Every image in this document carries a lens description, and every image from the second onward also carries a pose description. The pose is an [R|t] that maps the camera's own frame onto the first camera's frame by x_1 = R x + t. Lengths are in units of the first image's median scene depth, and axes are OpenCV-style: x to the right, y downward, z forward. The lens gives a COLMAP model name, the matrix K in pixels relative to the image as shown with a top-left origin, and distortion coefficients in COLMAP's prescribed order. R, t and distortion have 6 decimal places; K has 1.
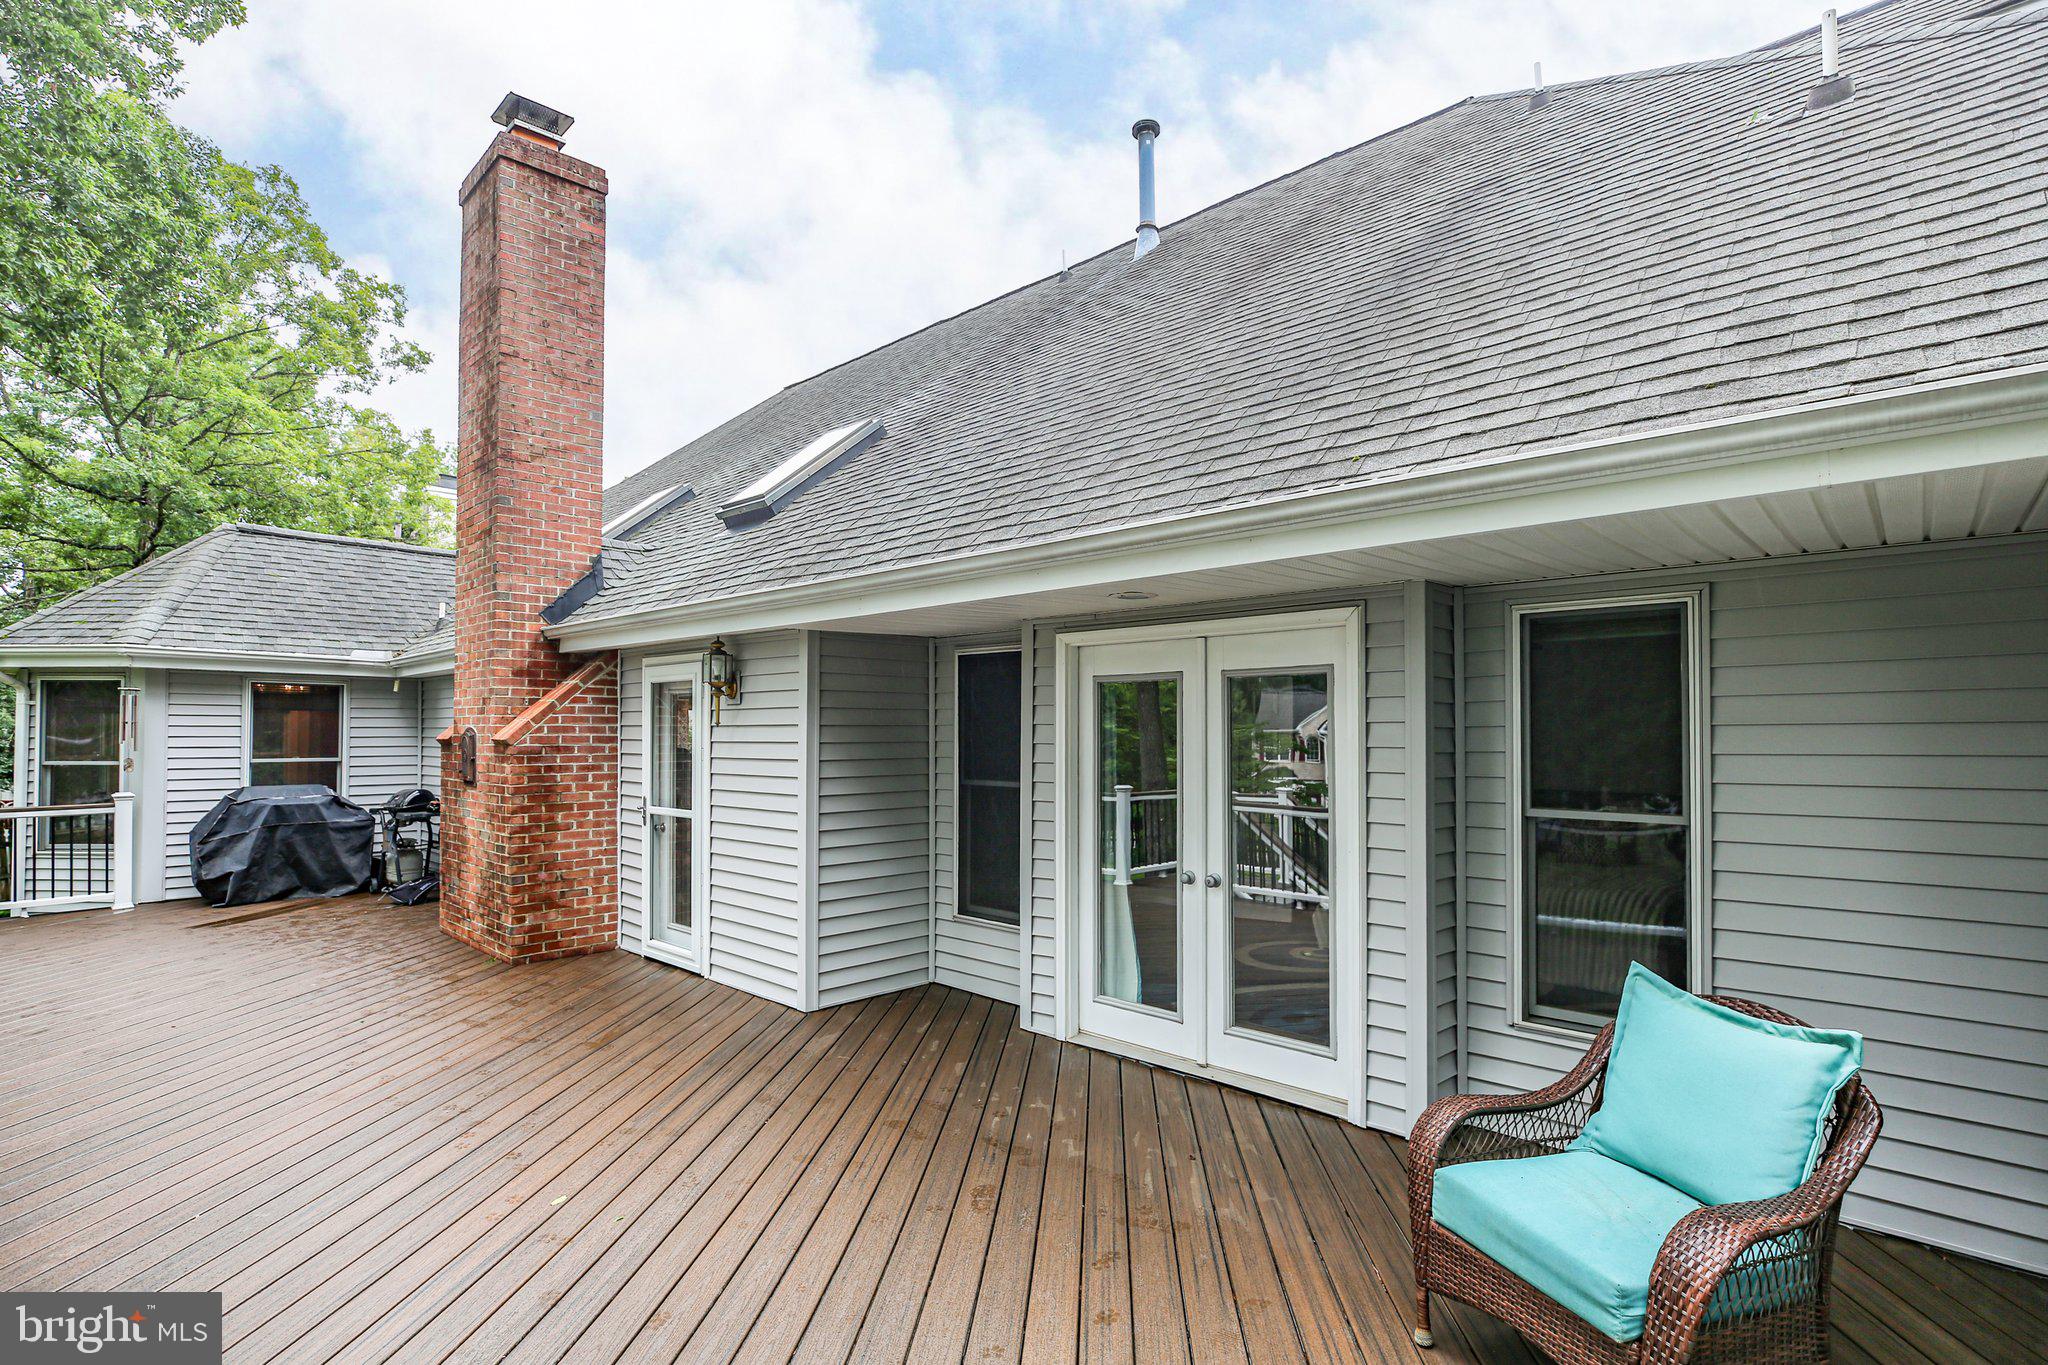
lens RADIAL K [[1003.6, 0, 1027.1], [0, 1003.6, 699.3], [0, 0, 1]] dist [0.003652, 0.000524]
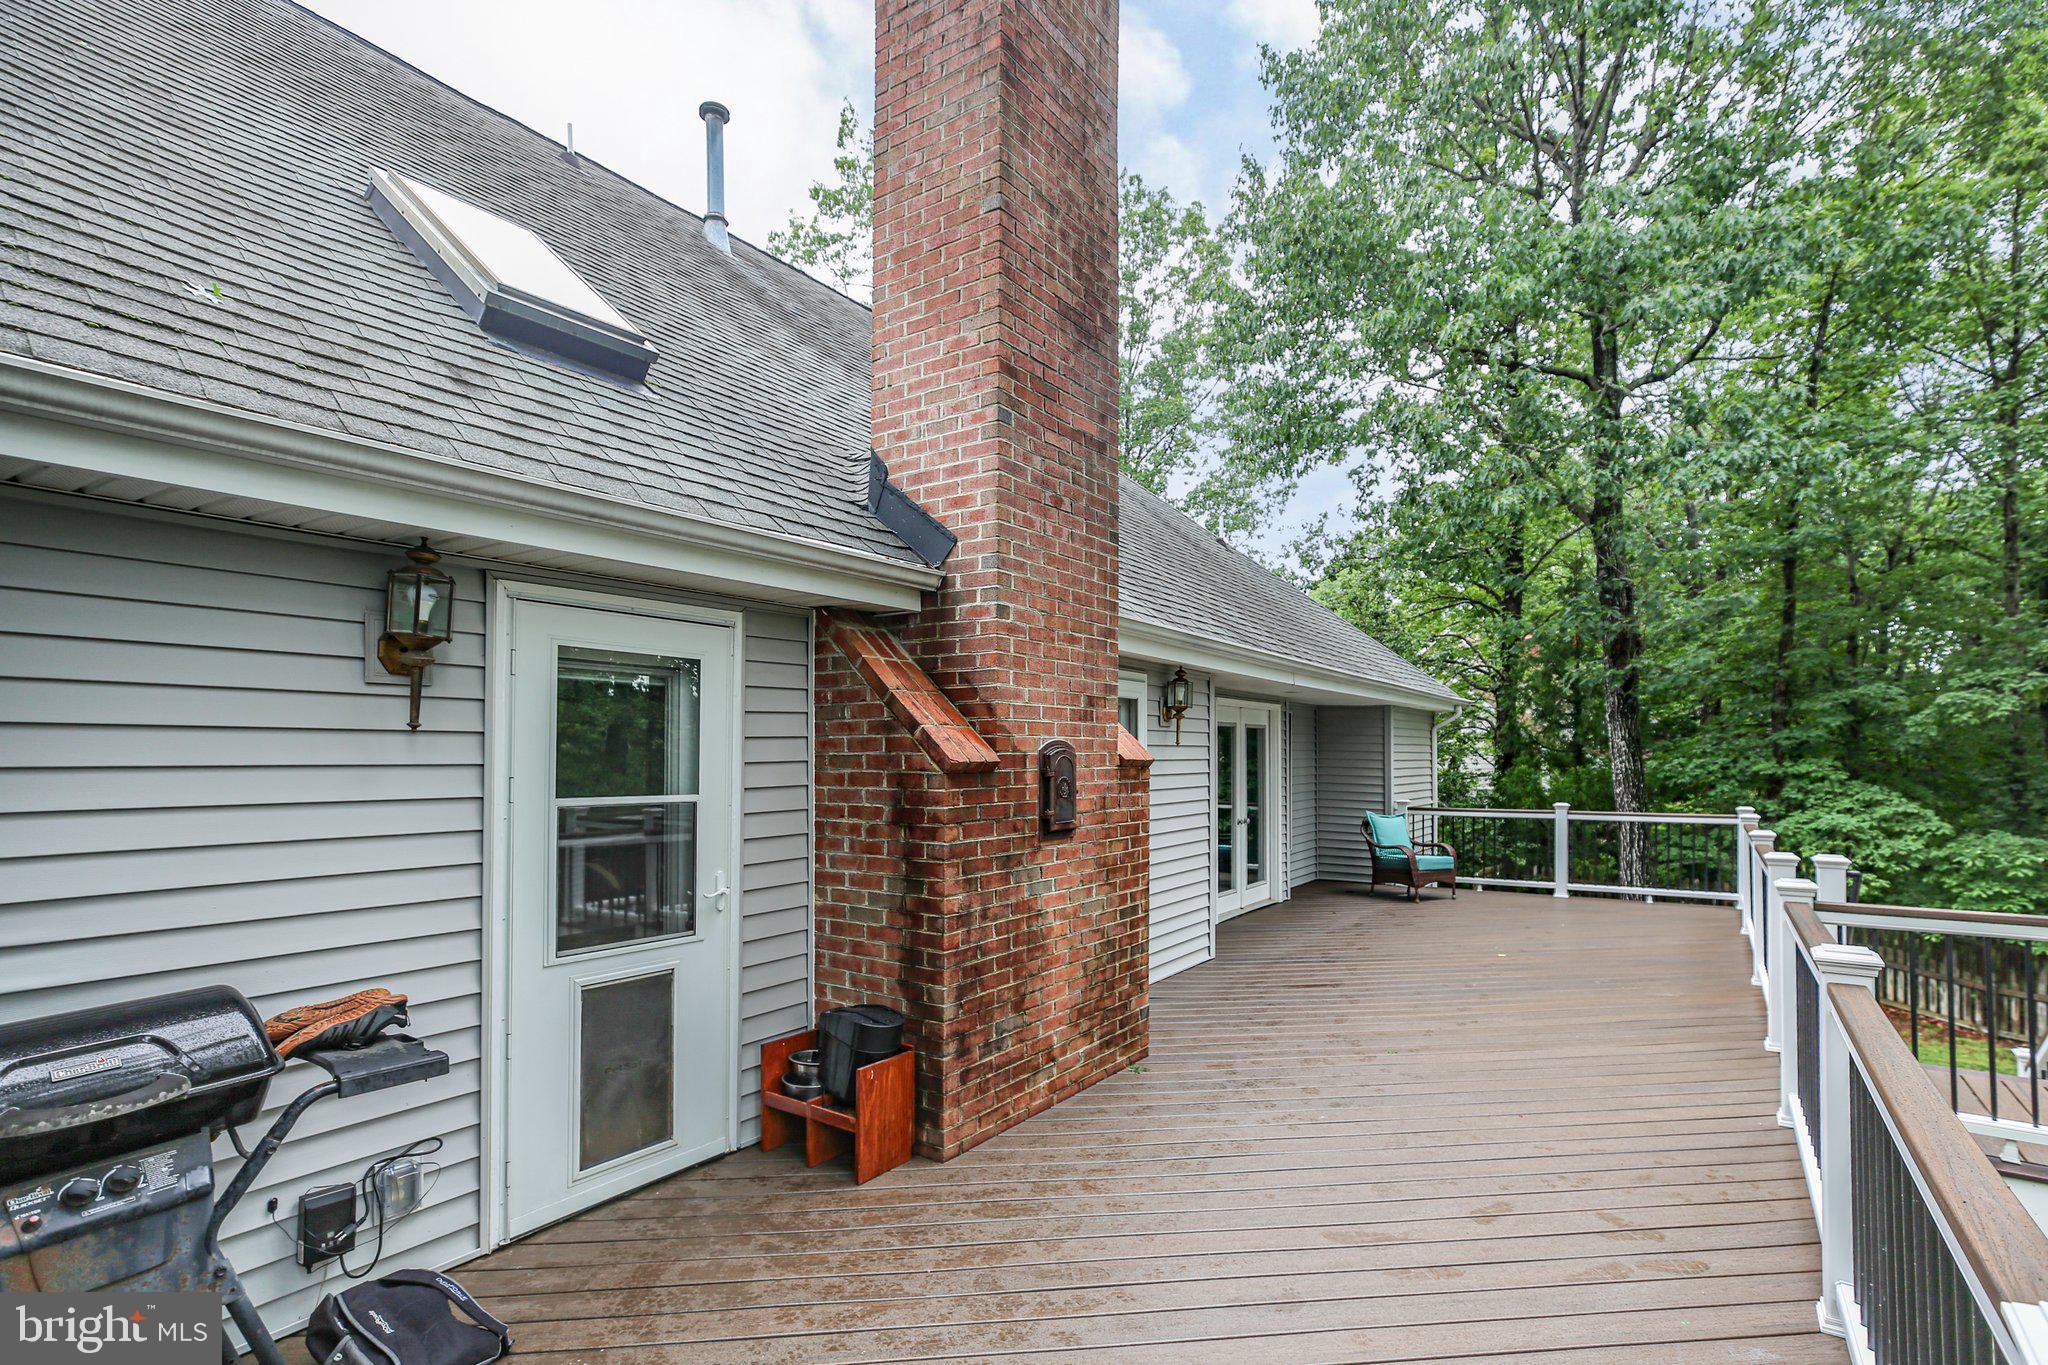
lens RADIAL K [[938.7, 0, 1080.8], [0, 938.7, 739.6], [0, 0, 1]] dist [-0.010058, 0.002516]
pose [[-0.155277, 0.013777, 0.987775, -0.898779], [-0.038321, 0.999066, -0.019958, 0.030837], [-0.987127, -0.040952, -0.154604, 0.868981]]
